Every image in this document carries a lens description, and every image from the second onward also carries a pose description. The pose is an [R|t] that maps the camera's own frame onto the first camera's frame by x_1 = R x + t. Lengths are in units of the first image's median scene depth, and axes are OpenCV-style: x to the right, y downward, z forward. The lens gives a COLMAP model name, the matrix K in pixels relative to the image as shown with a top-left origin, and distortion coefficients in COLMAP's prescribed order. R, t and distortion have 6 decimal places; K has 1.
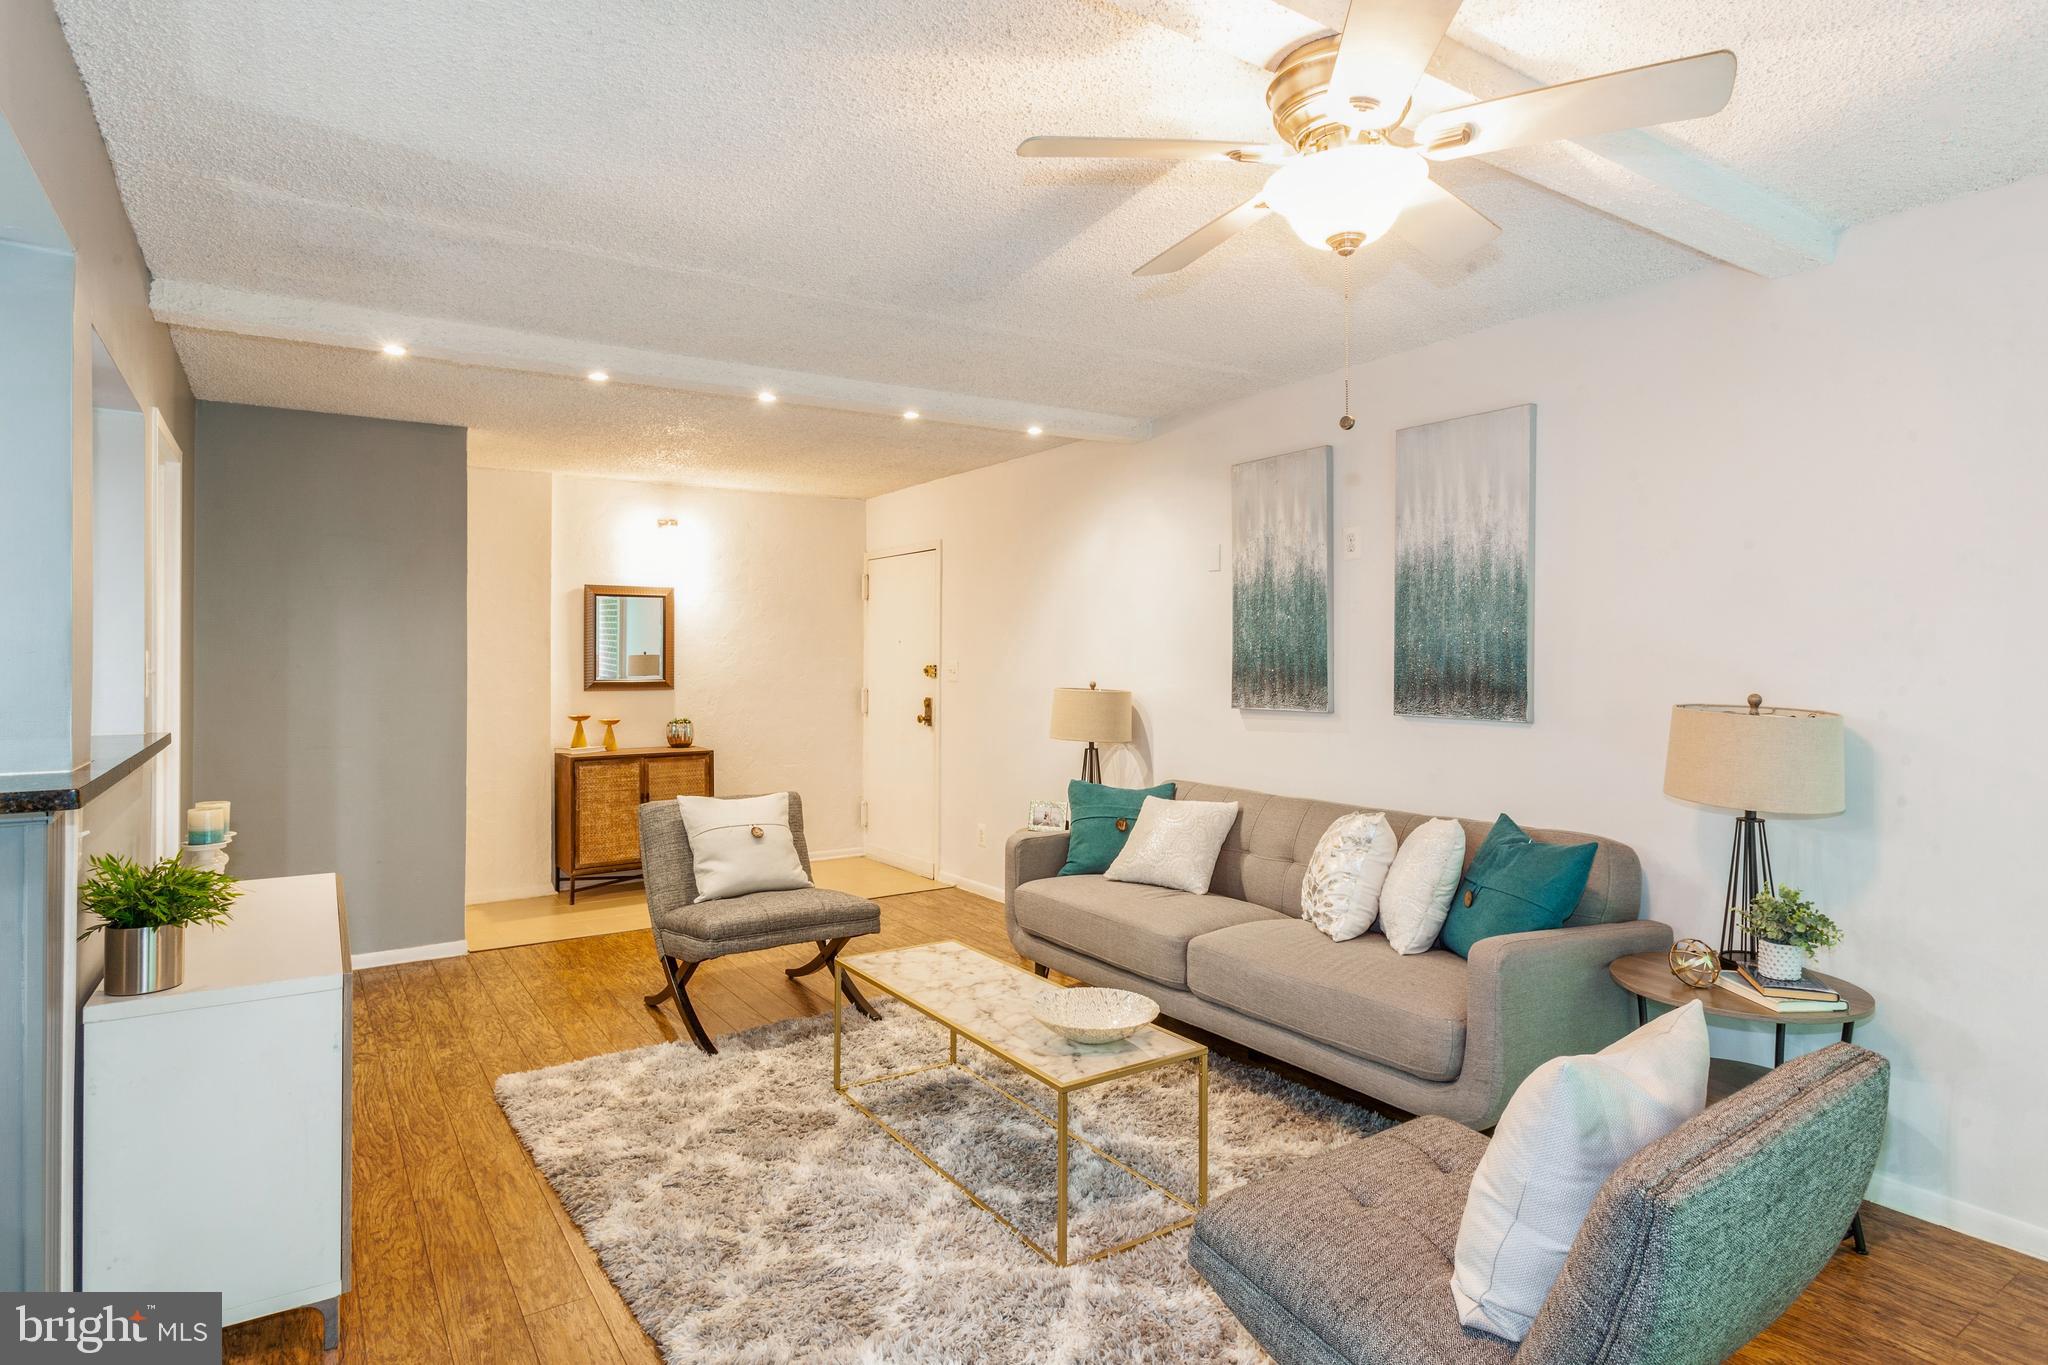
lens RADIAL K [[1099.9, 0, 1008.1], [0, 1099.9, 656.4], [0, 0, 1]] dist [0.011579, 0.000900]
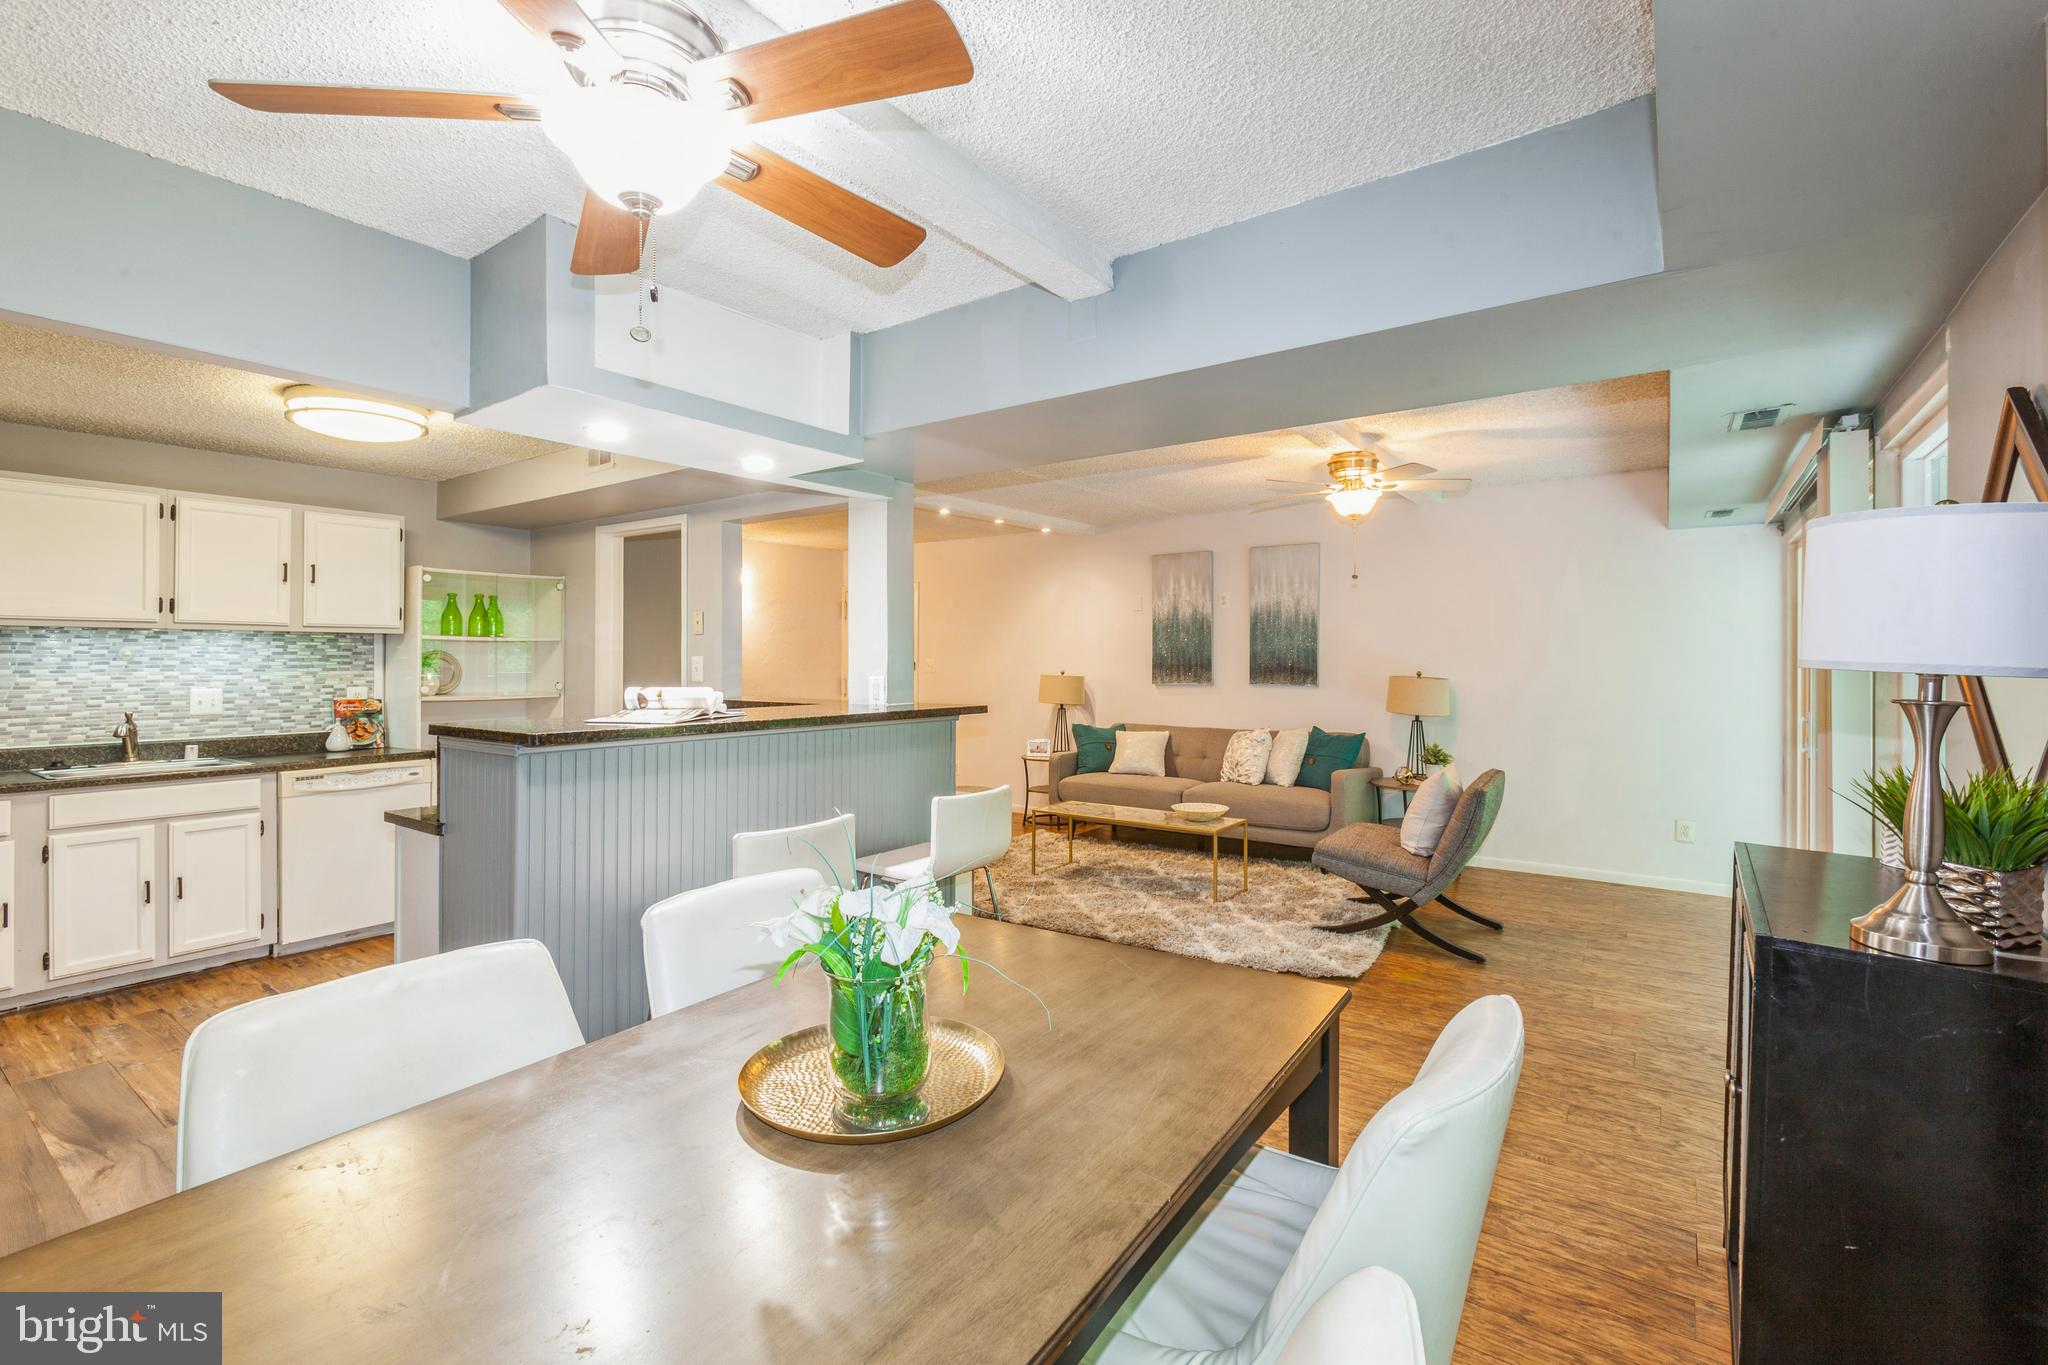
lens RADIAL K [[921.2, 0, 1017.8], [0, 921.2, 656.3], [0, 0, 1]] dist [-0.008684, 0.007524]
pose [[0.932901, 0.000975, 0.360130, -0.719760], [-0.000190, 0.999998, -0.002216, 0.004252], [-0.360132, 0.001999, 0.932899, -0.489475]]
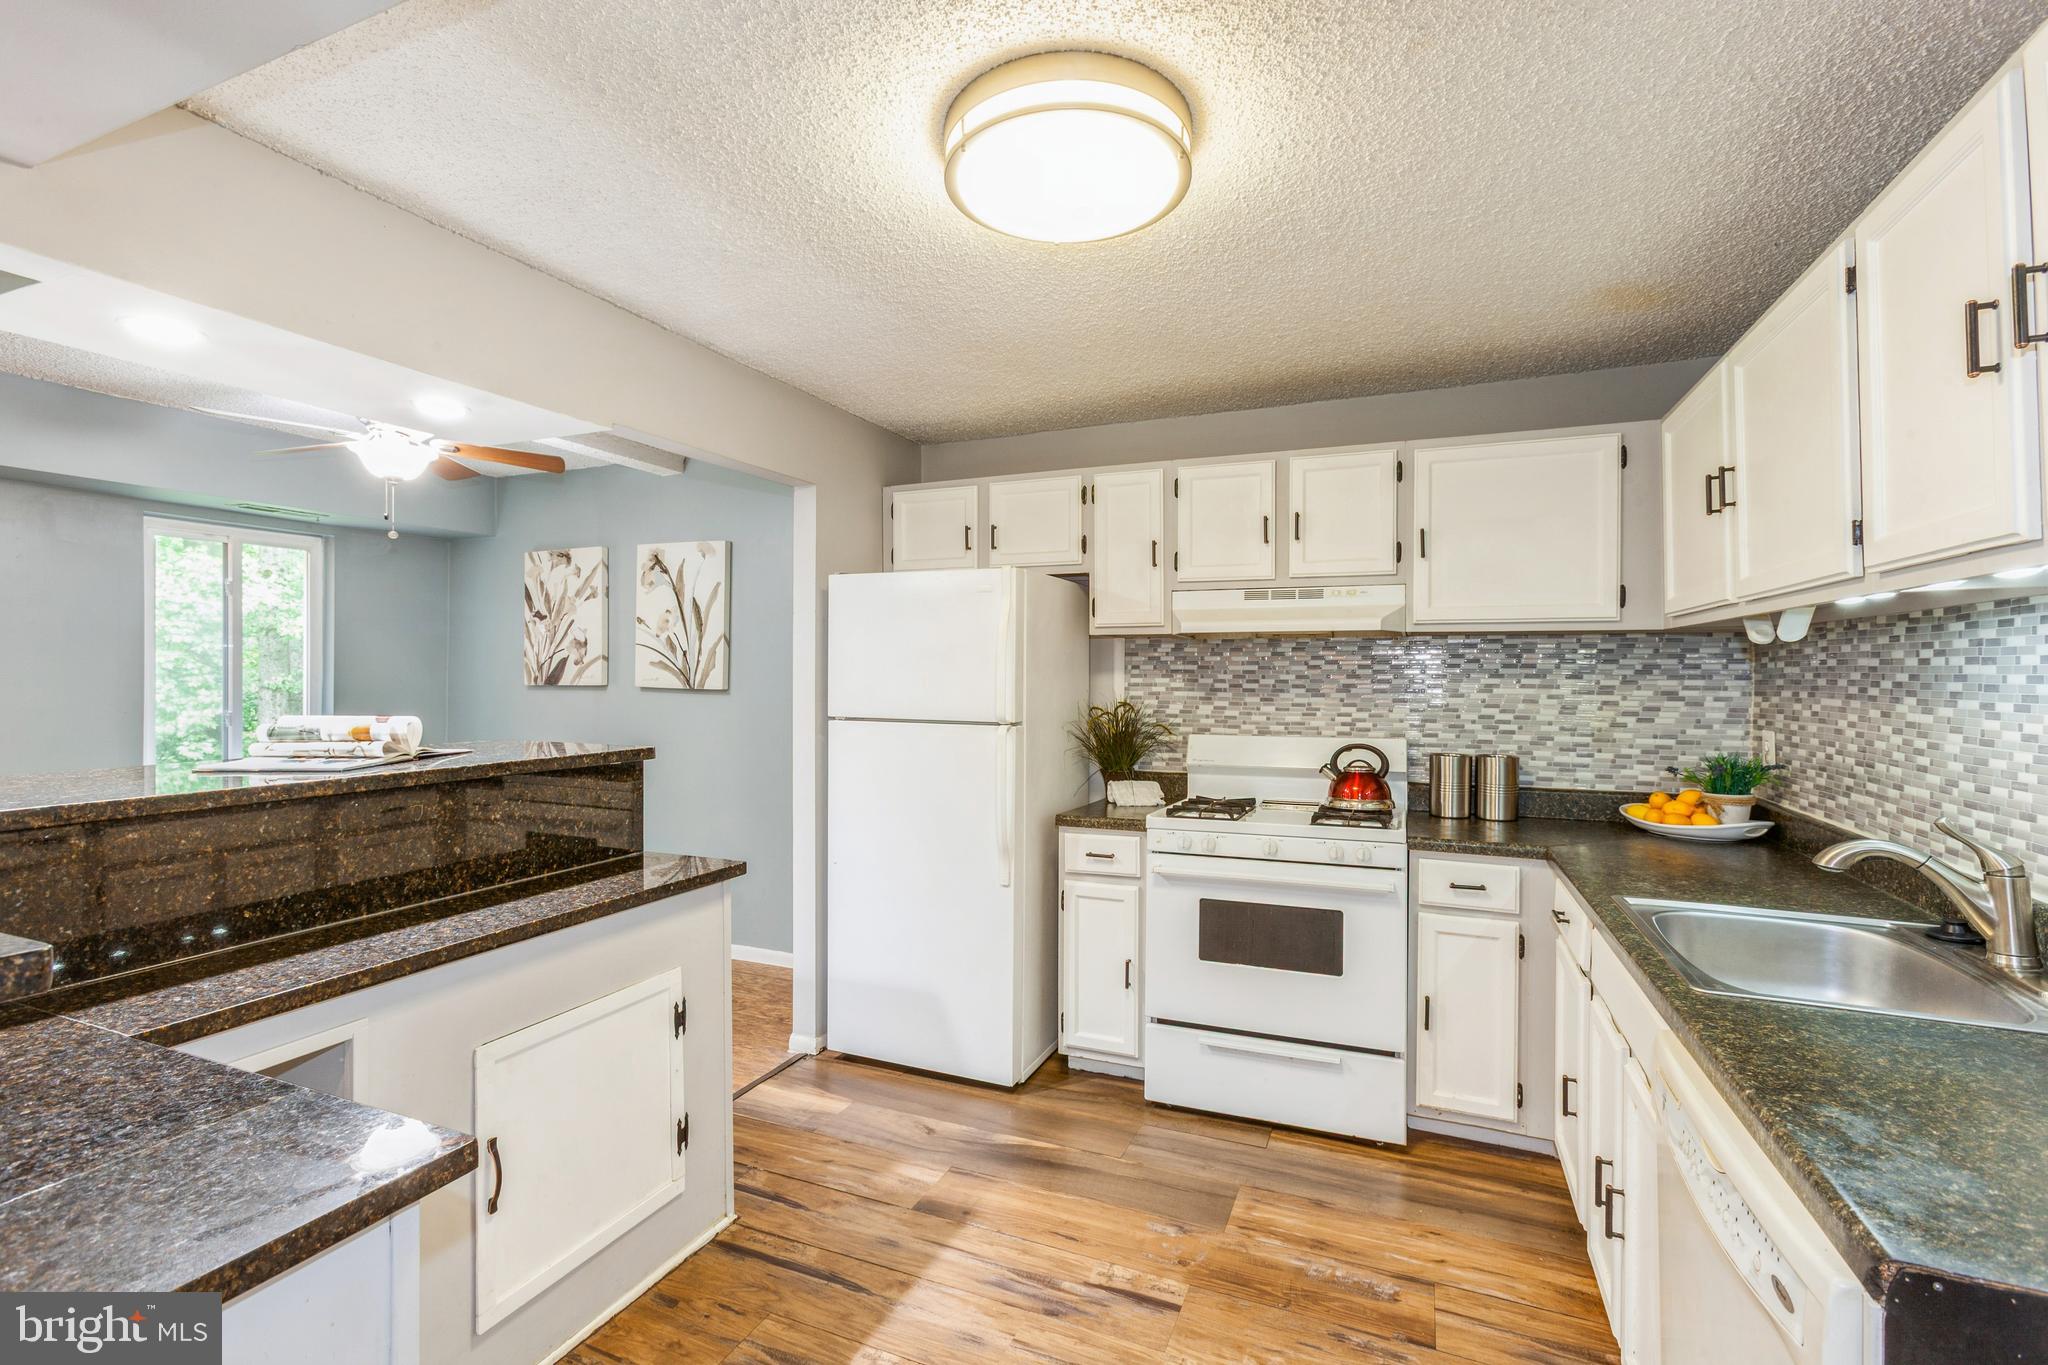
lens RADIAL K [[921.2, 0, 1023.3], [0, 921.2, 675.6], [0, 0, 1]] dist [-0.008684, 0.007524]
pose [[-0.832795, -0.000975, -0.553580, -0.744241], [-0.000414, 0.999999, -0.001140, 0.005156], [0.553581, -0.000720, -0.832795, 1.007462]]
